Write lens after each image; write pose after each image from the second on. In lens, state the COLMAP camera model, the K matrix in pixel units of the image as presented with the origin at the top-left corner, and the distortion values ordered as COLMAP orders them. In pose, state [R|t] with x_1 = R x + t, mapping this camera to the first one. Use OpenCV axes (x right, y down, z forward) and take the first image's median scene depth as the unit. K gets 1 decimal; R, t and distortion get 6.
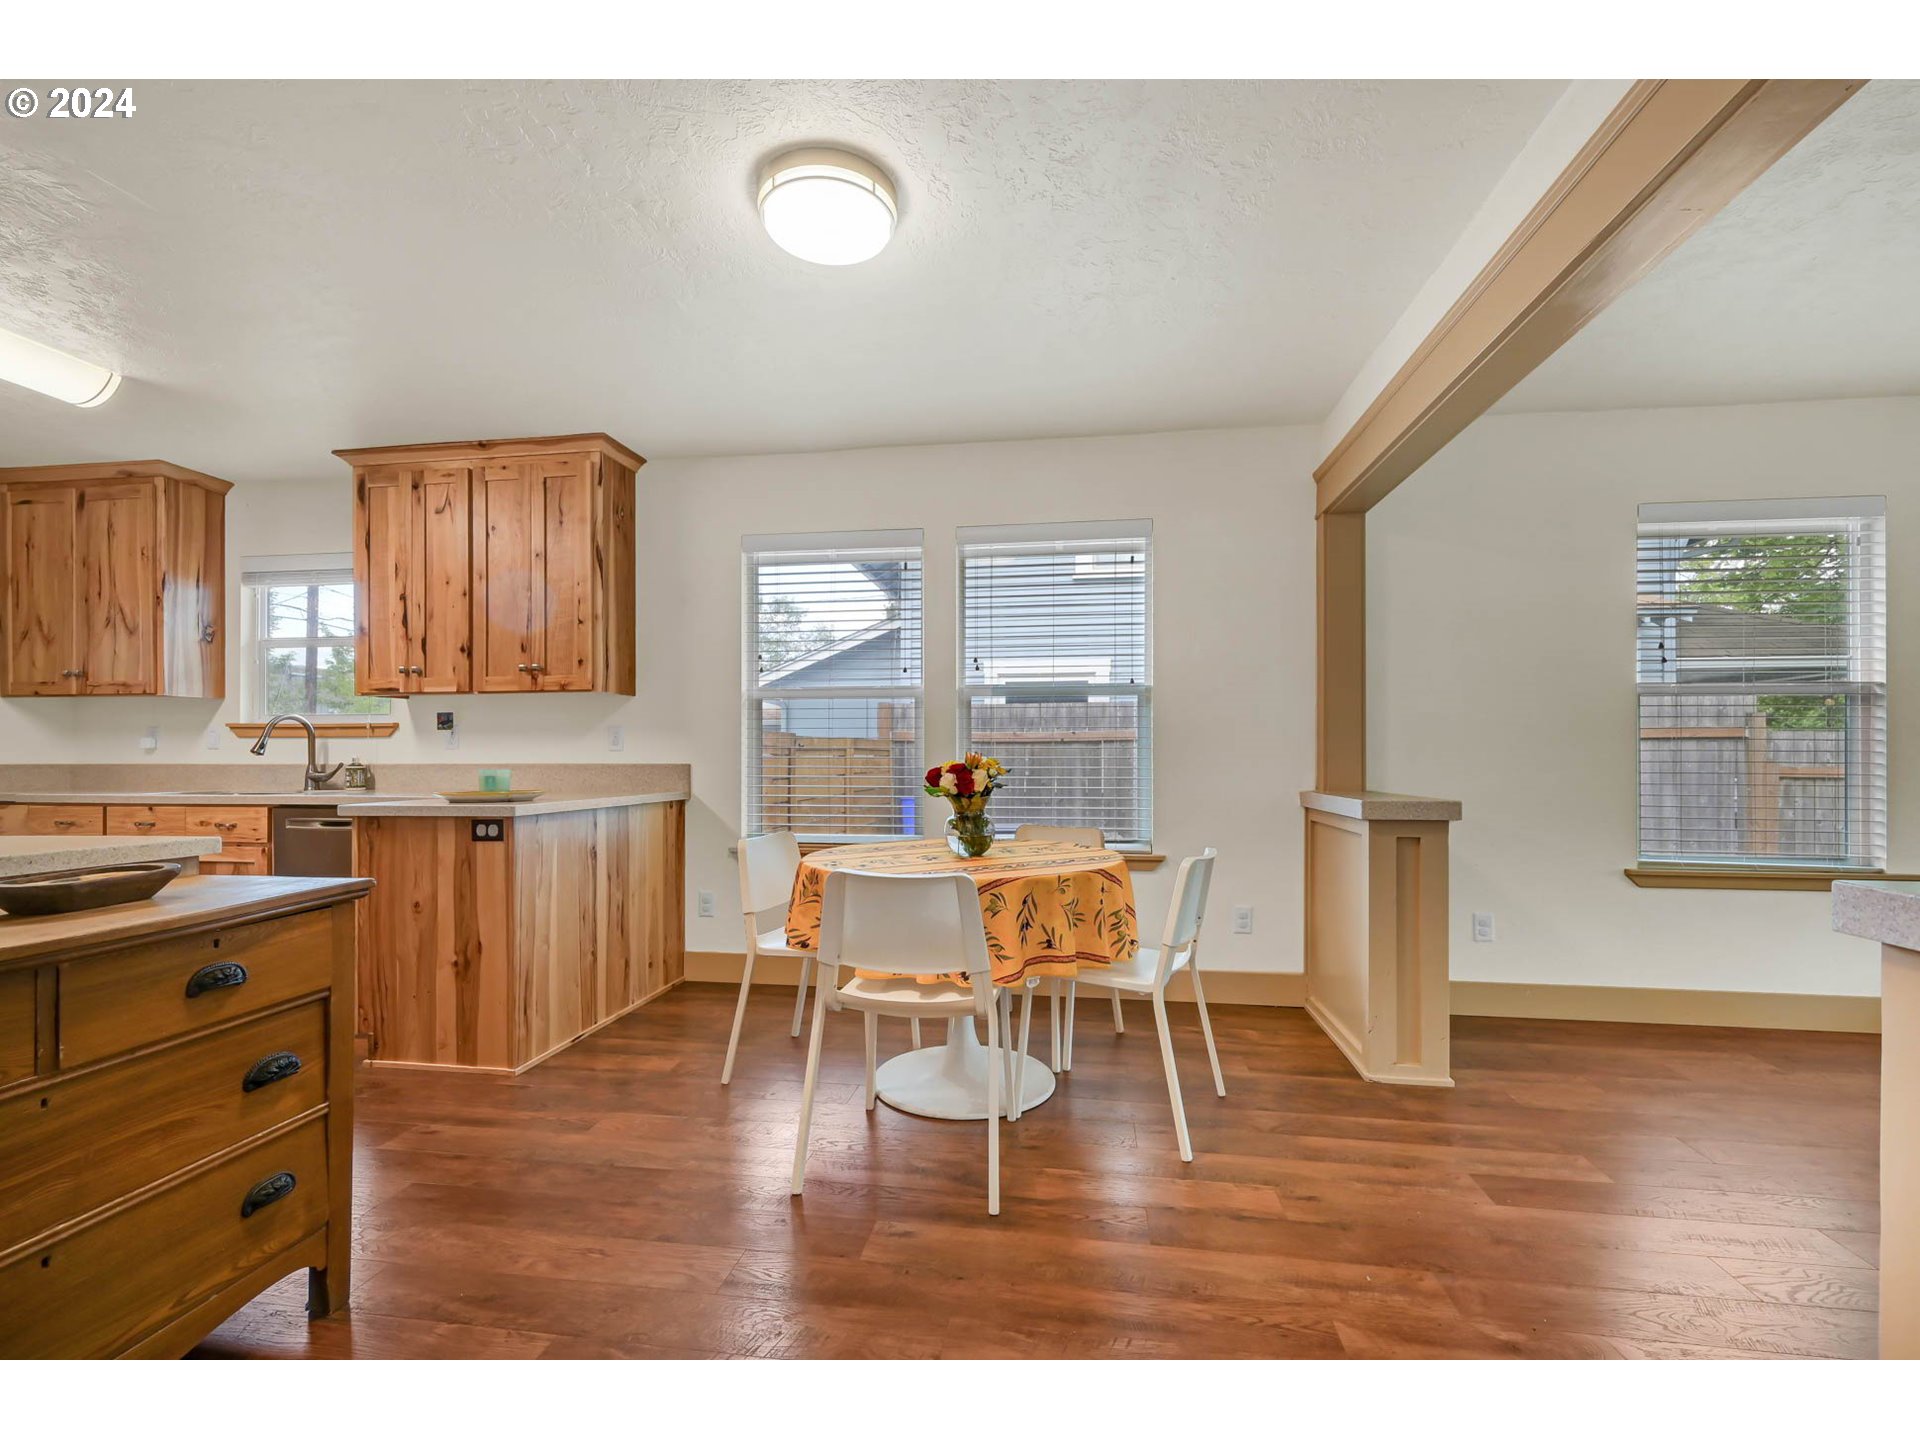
lens RADIAL K [[851.4, 0, 958.1], [0, 851.4, 747.9], [0, 0, 1]] dist [-0.000371, -0.000003]
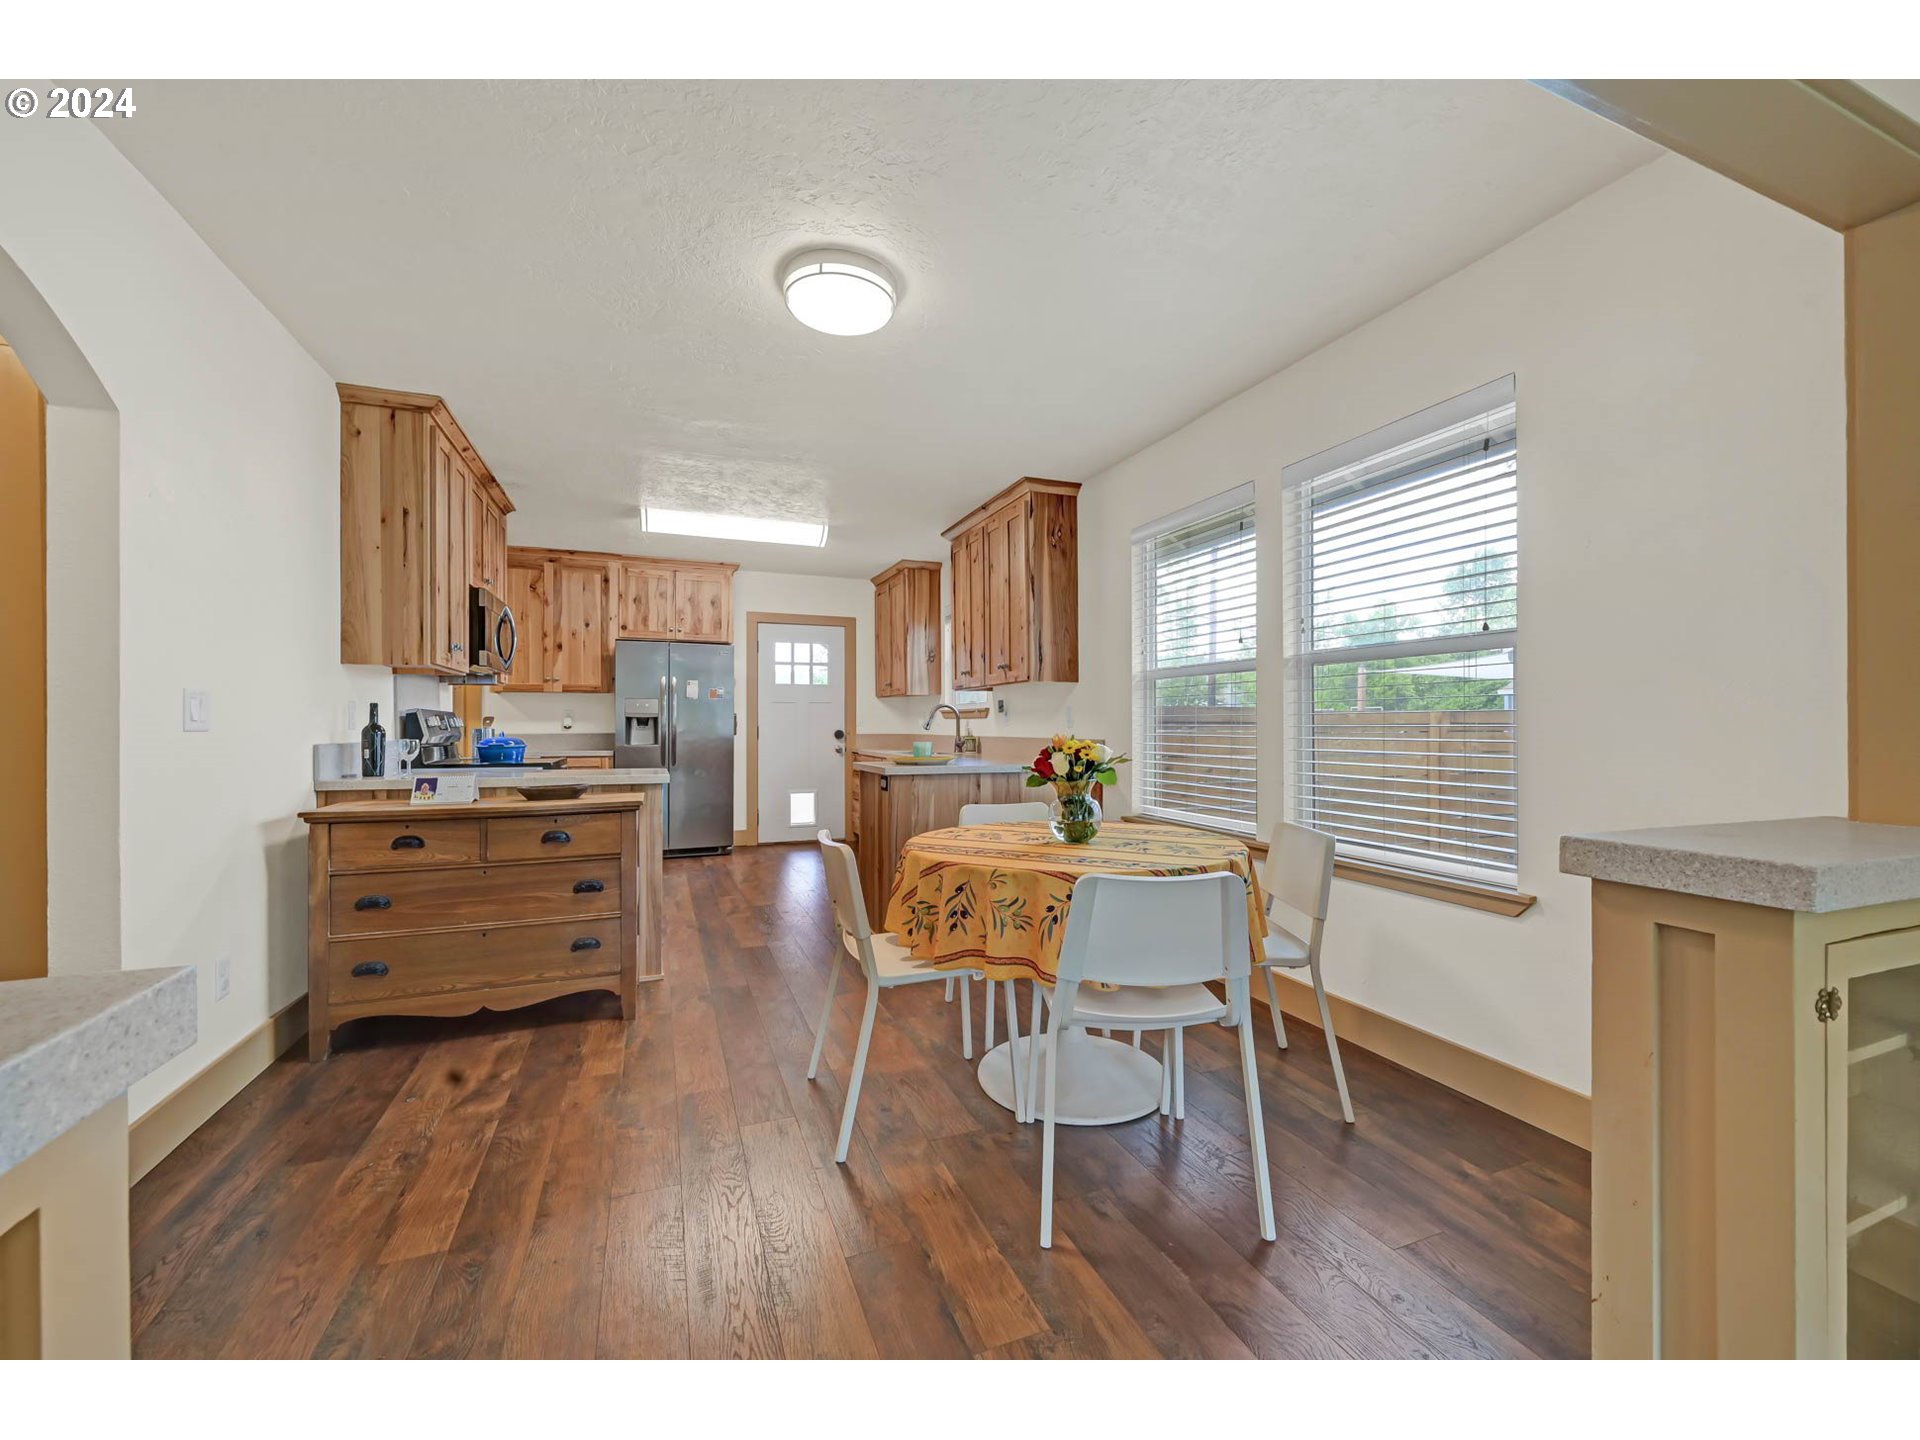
lens RADIAL K [[765.9, 0, 964.2], [0, 765.9, 724.4], [0, 0, 1]] dist [-0.000991, -0.000202]
pose [[0.508806, -0.000122, -0.860881, 0.490794], [0.006236, 0.999974, 0.003544, -0.006615], [0.860858, -0.007172, 0.508794, 0.326827]]
